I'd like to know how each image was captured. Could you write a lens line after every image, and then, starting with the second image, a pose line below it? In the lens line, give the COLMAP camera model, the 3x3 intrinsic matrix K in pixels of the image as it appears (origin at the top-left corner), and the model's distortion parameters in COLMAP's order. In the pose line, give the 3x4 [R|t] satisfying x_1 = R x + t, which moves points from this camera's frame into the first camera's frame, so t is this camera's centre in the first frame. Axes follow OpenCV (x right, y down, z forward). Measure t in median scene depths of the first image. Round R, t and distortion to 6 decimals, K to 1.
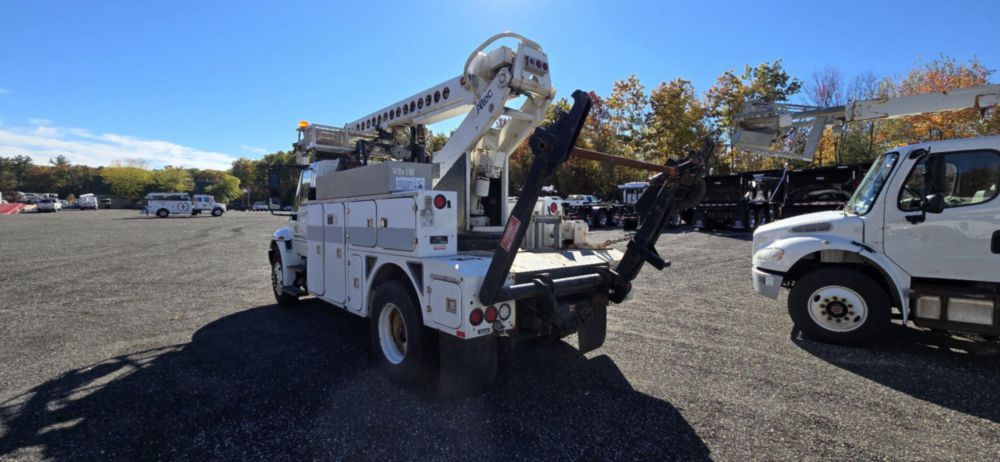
lens RADIAL K [[408.5, 0, 499.3], [0, 408.5, 231.7], [0, 0, 1]] dist [-0.001382, 0.000759]
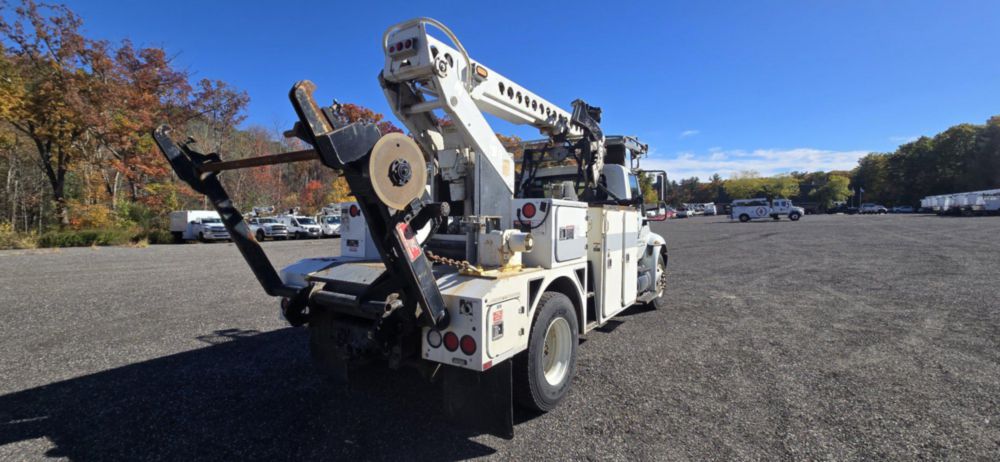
lens RADIAL K [[408.5, 0, 499.3], [0, 408.5, 231.7], [0, 0, 1]] dist [-0.001382, 0.000759]
pose [[0.246302, 0.023826, -0.968900, 0.086148], [-0.033306, 0.999315, 0.016108, -0.003607], [0.968621, 0.028303, 0.246927, 0.087033]]
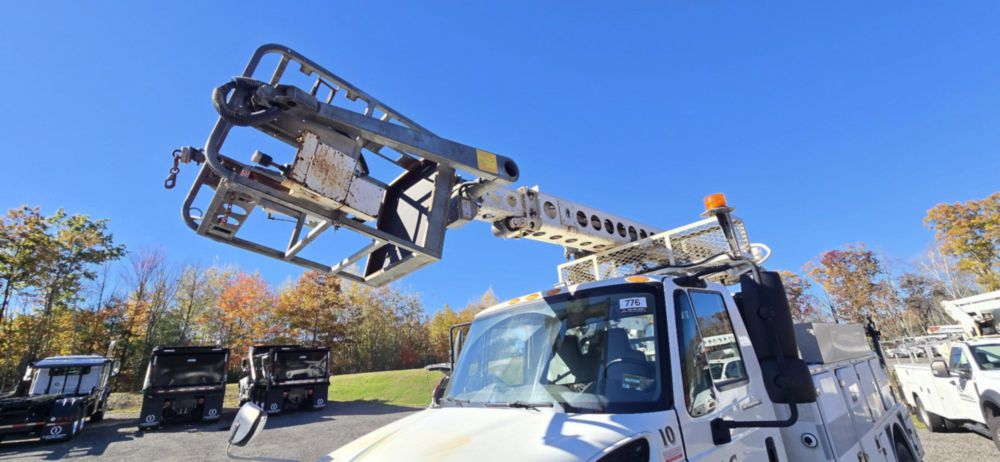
lens RADIAL K [[409.2, 0, 501.8], [0, 409.2, 228.6], [0, 0, 1]] dist [0.000633, 0.000530]
pose [[0.027832, 0.322720, 0.946085, -0.119944], [0.114863, 0.939150, -0.323734, -0.013761], [-0.992991, 0.117680, -0.010930, 0.158016]]
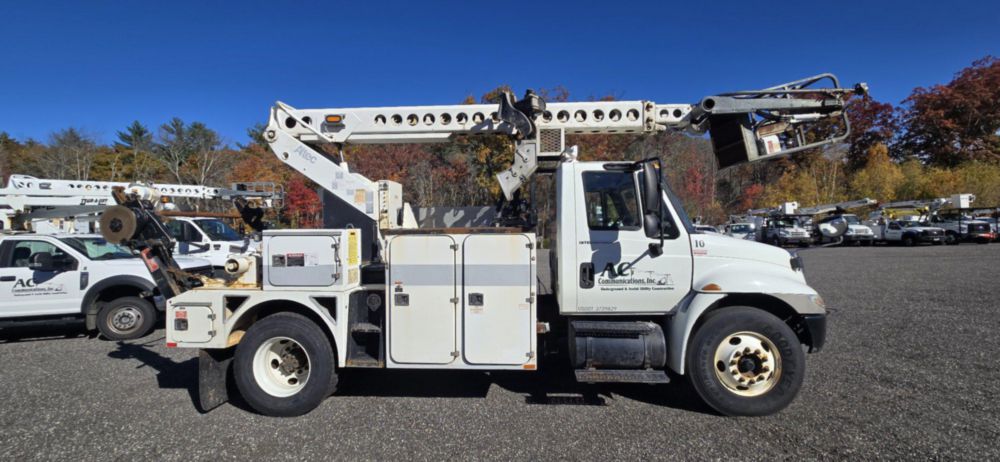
lens RADIAL K [[409.2, 0, 501.8], [0, 409.2, 228.6], [0, 0, 1]] dist [0.000633, 0.000530]
pose [[-0.726647, 0.002376, -0.687007, 0.041537], [-0.016830, 0.999632, 0.021259, -0.011328], [0.686805, 0.027010, -0.726340, 0.205732]]
